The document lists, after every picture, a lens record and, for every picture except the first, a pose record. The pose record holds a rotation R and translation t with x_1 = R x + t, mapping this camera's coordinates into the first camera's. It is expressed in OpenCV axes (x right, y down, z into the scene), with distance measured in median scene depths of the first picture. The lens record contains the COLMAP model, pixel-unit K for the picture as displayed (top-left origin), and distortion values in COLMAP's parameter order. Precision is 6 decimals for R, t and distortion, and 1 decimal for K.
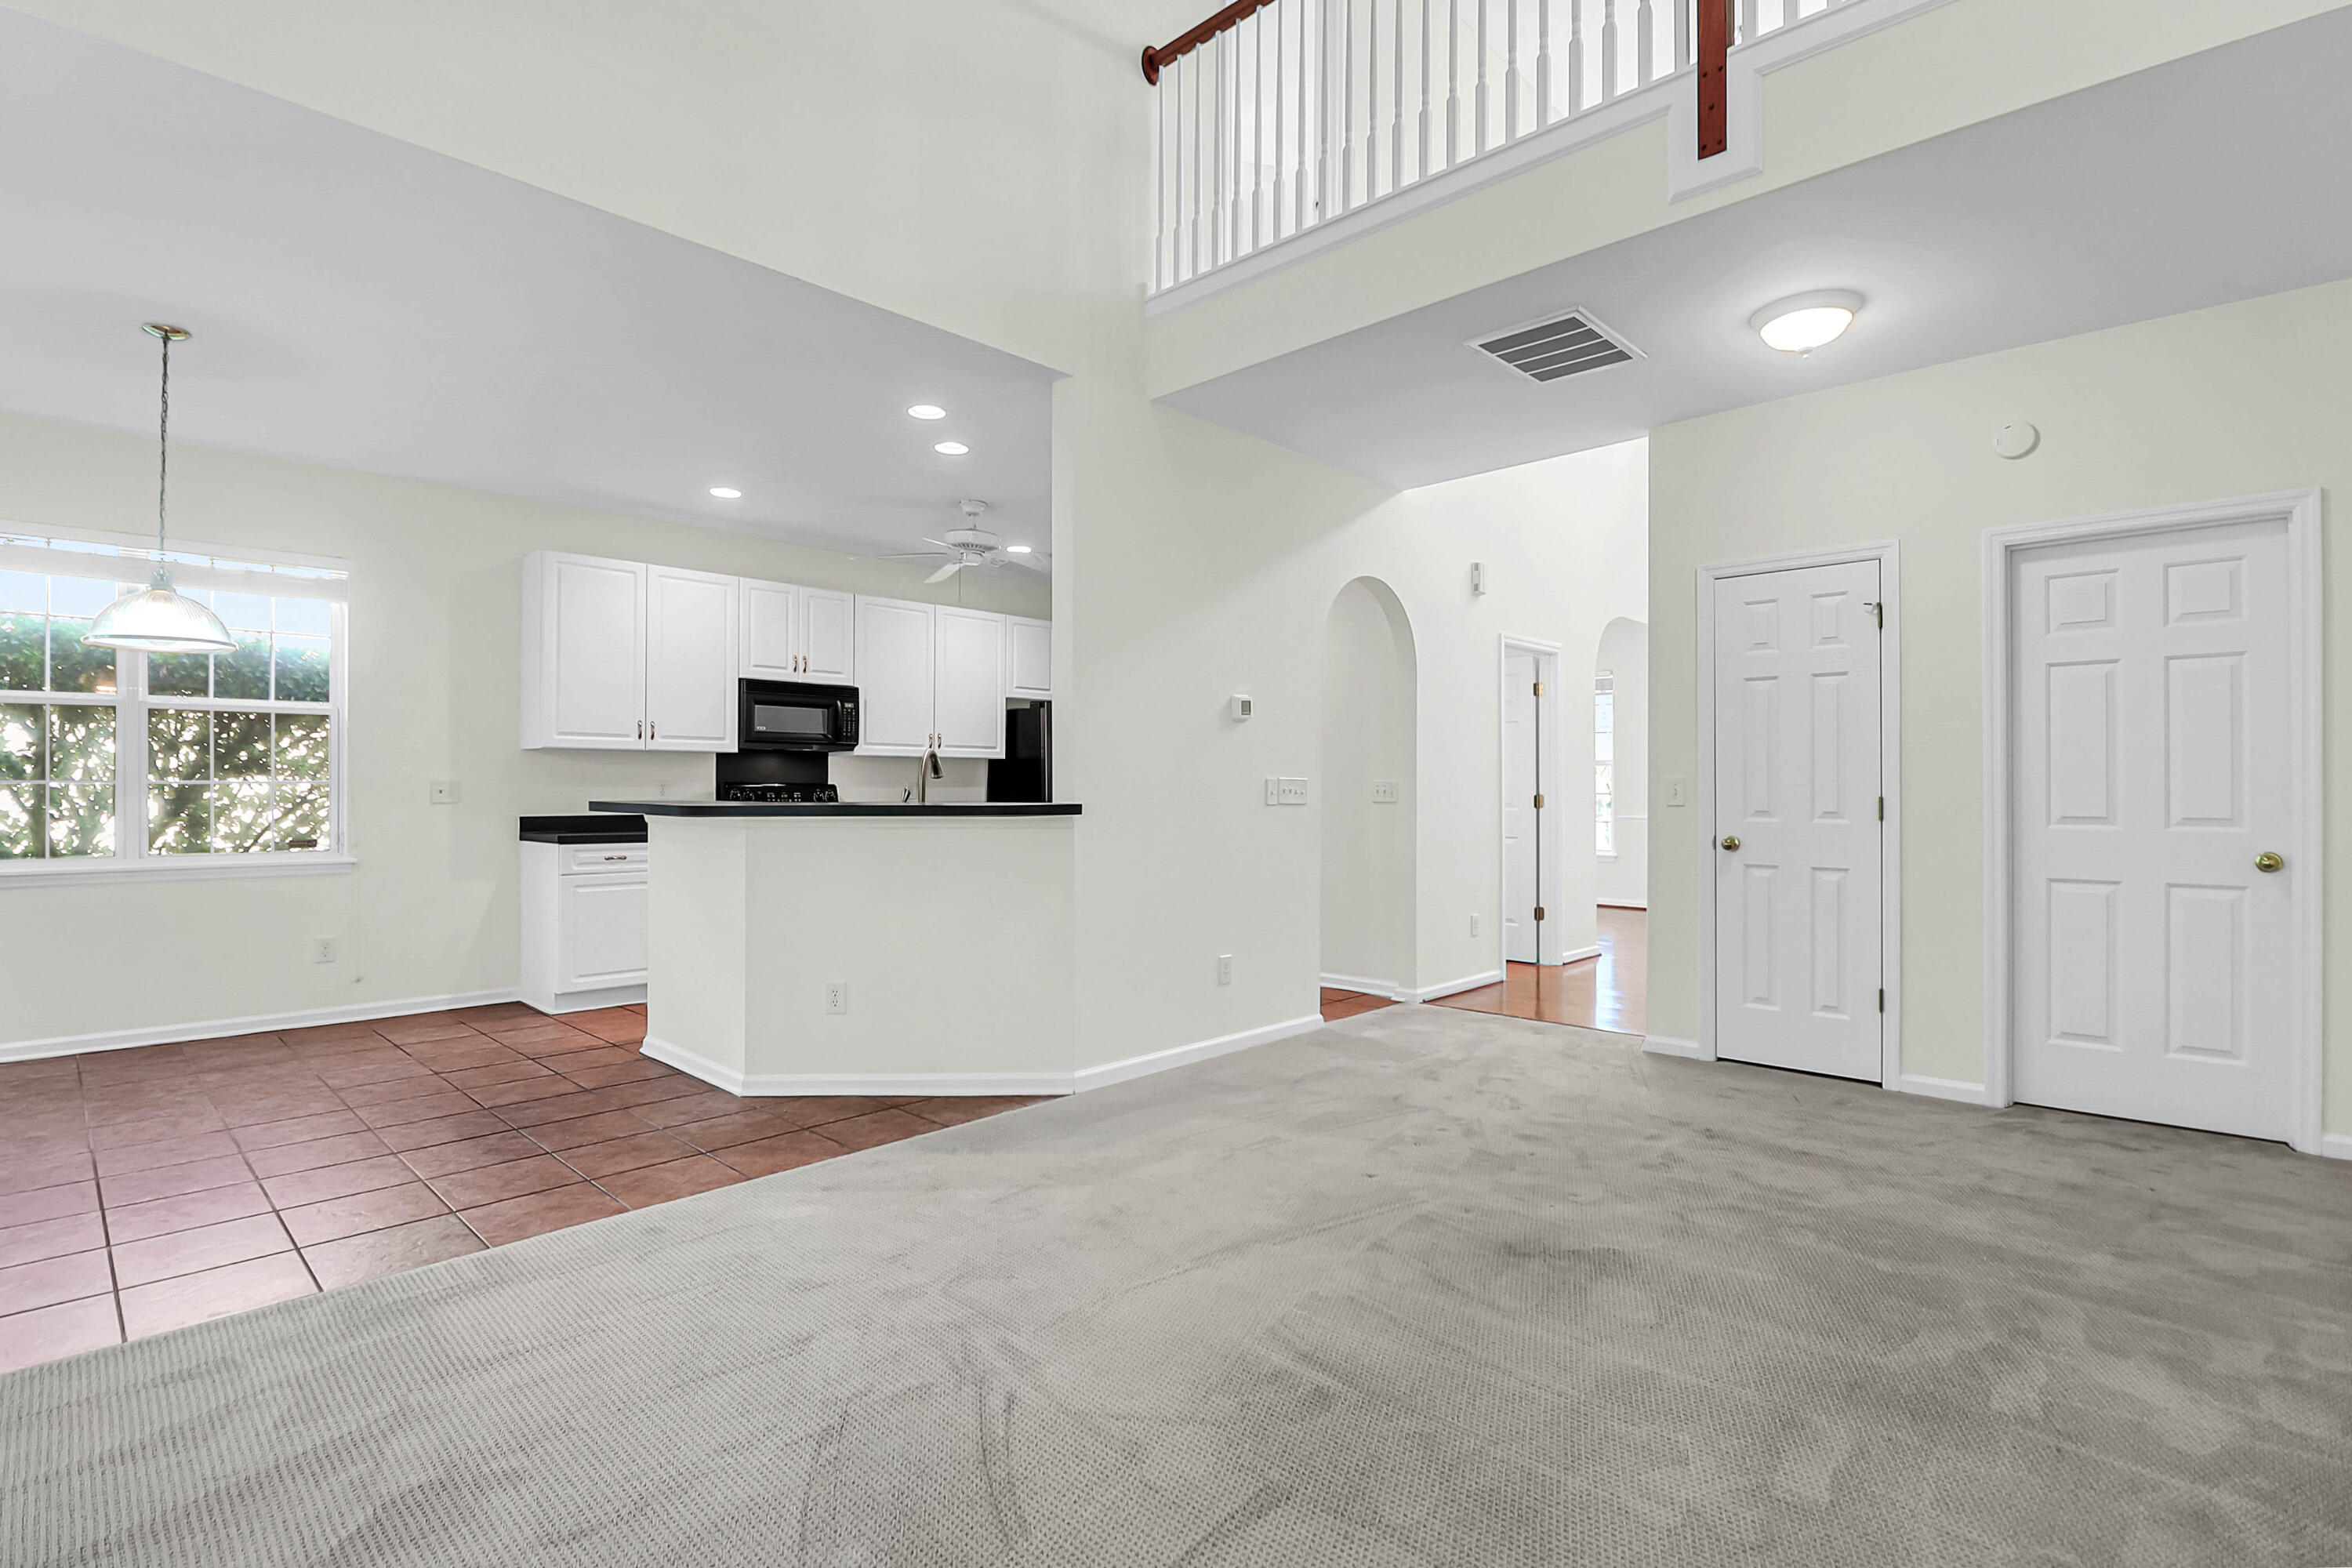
lens RADIAL K [[1108.8, 0, 1179.2], [0, 1108.8, 781.0], [0, 0, 1]] dist [-0.001871, -0.010594]
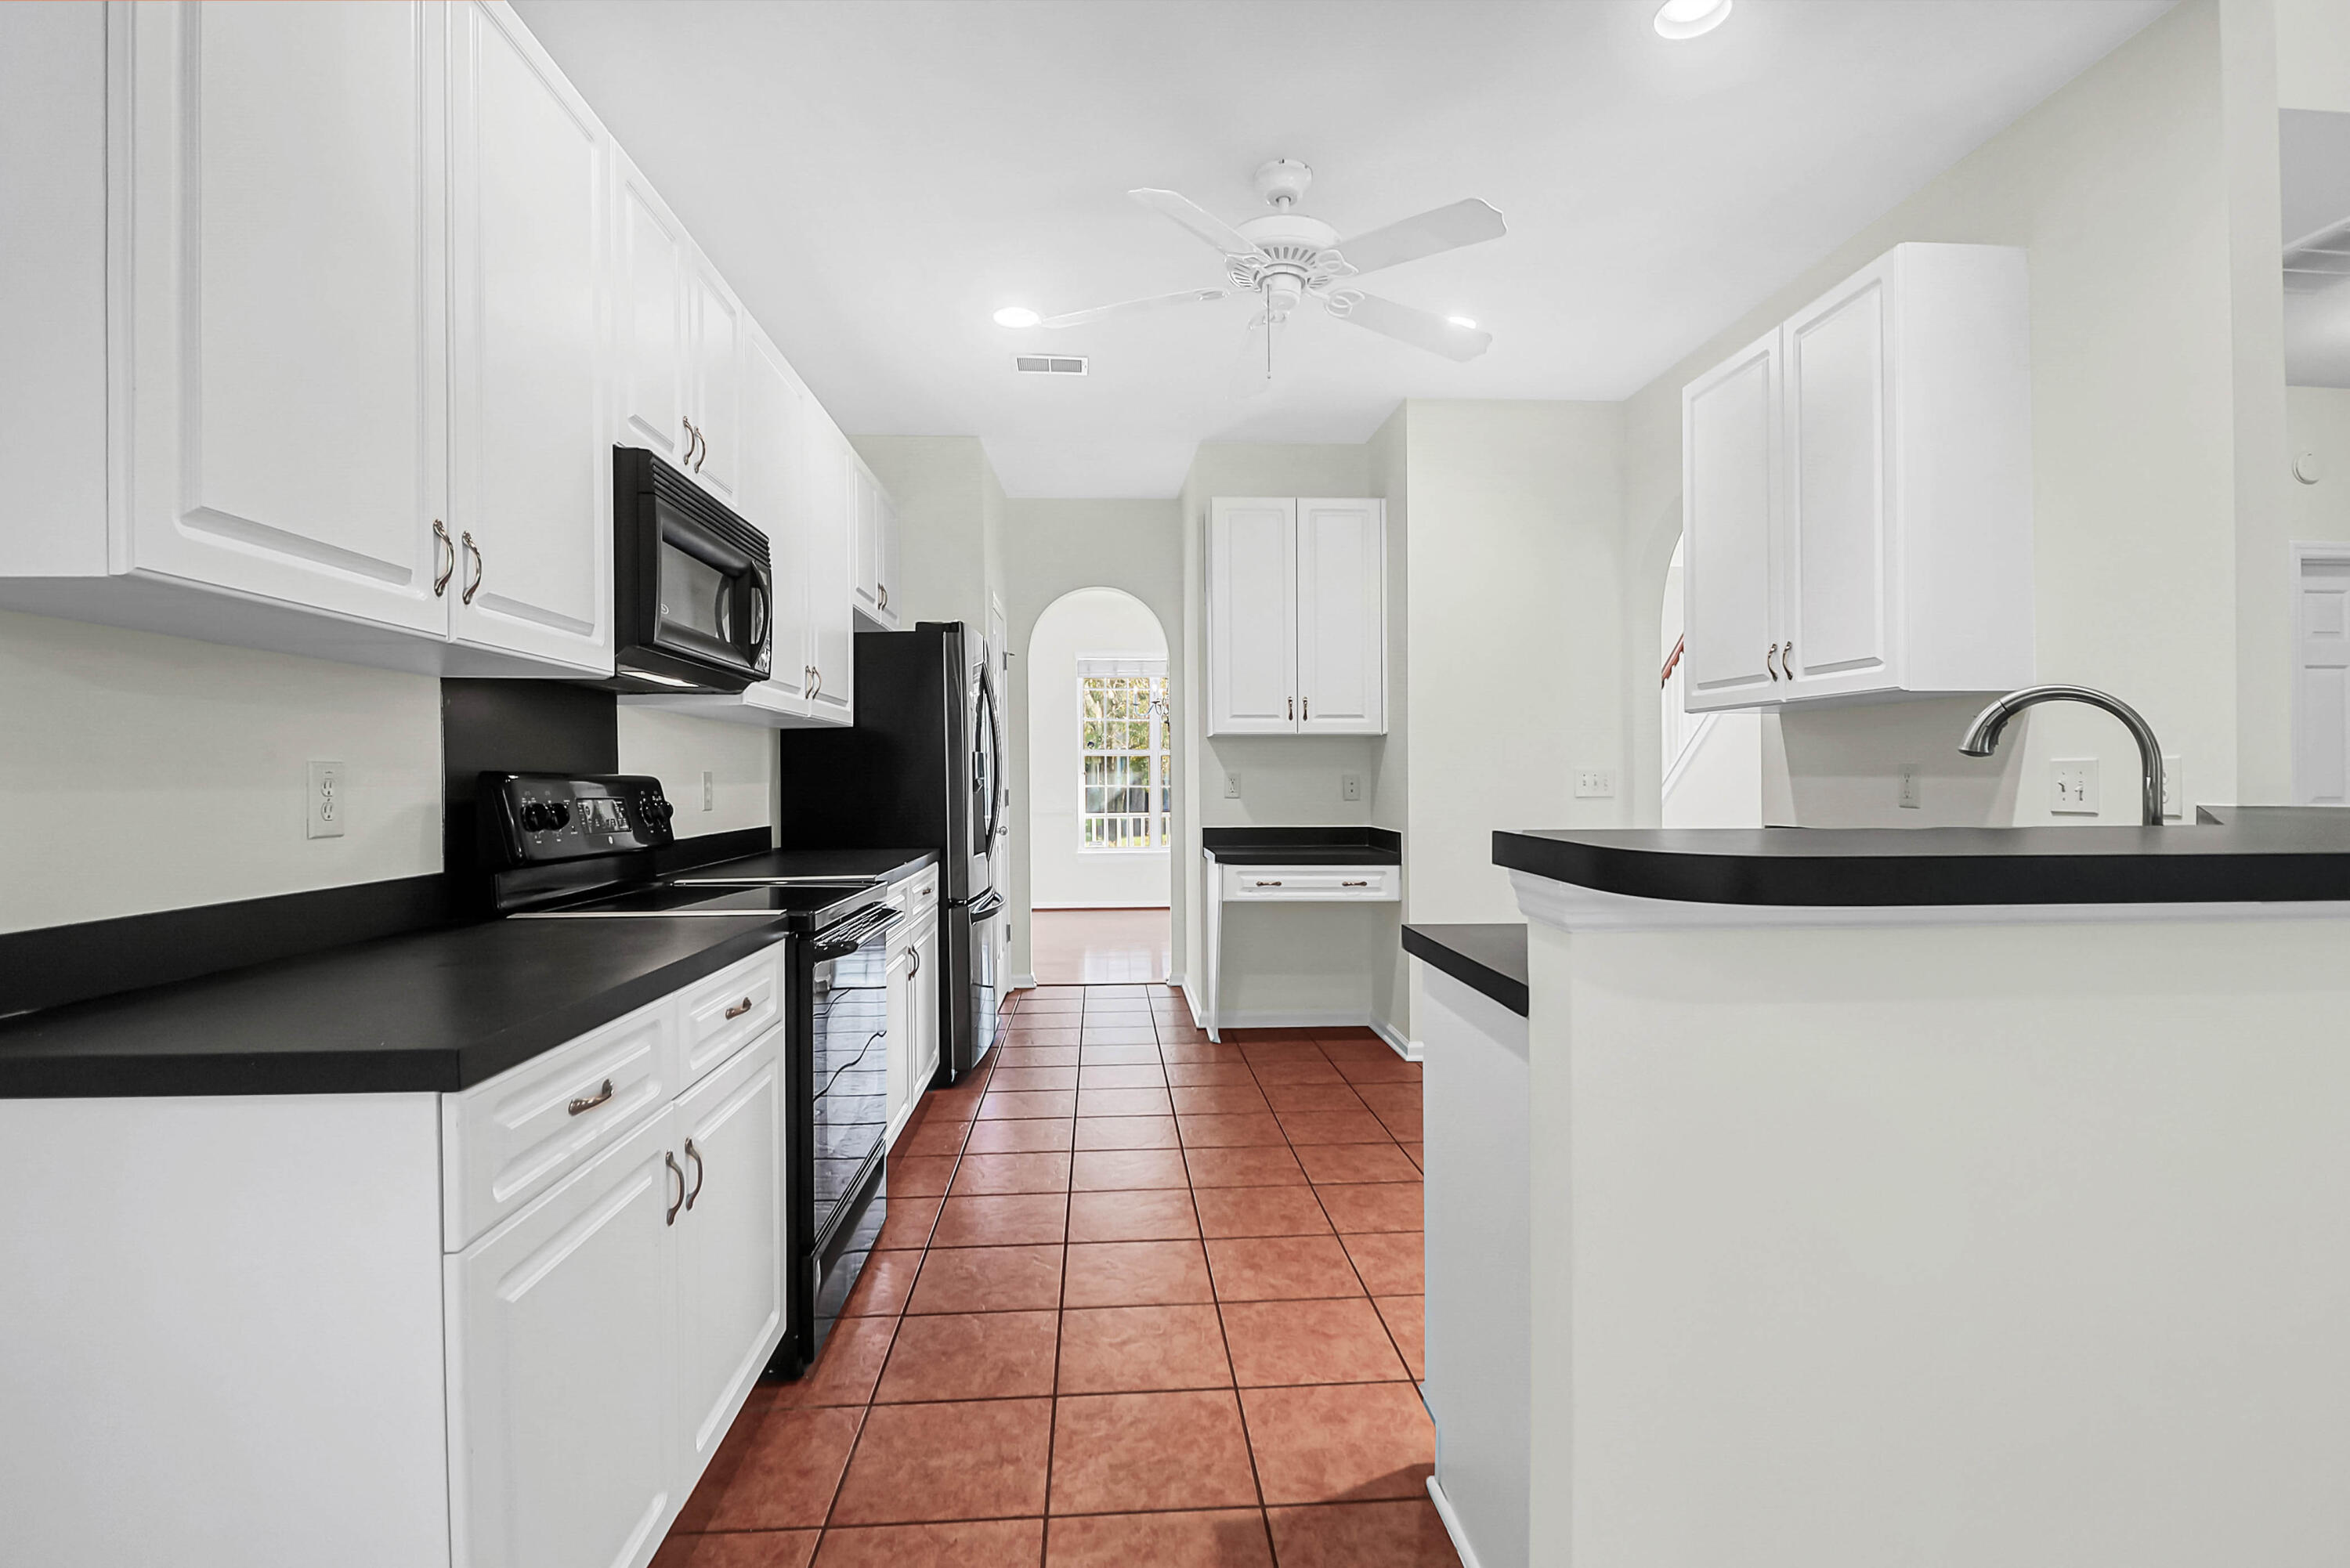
lens RADIAL K [[1107.8, 0, 1168.4], [0, 1107.8, 769.0], [0, 0, 1]] dist [-0.001871, -0.010594]
pose [[0.684035, 0.001011, 0.729449, -0.719233], [0.002858, 0.999988, -0.004065, 0.002994], [-0.729444, 0.004865, 0.684023, 0.905180]]
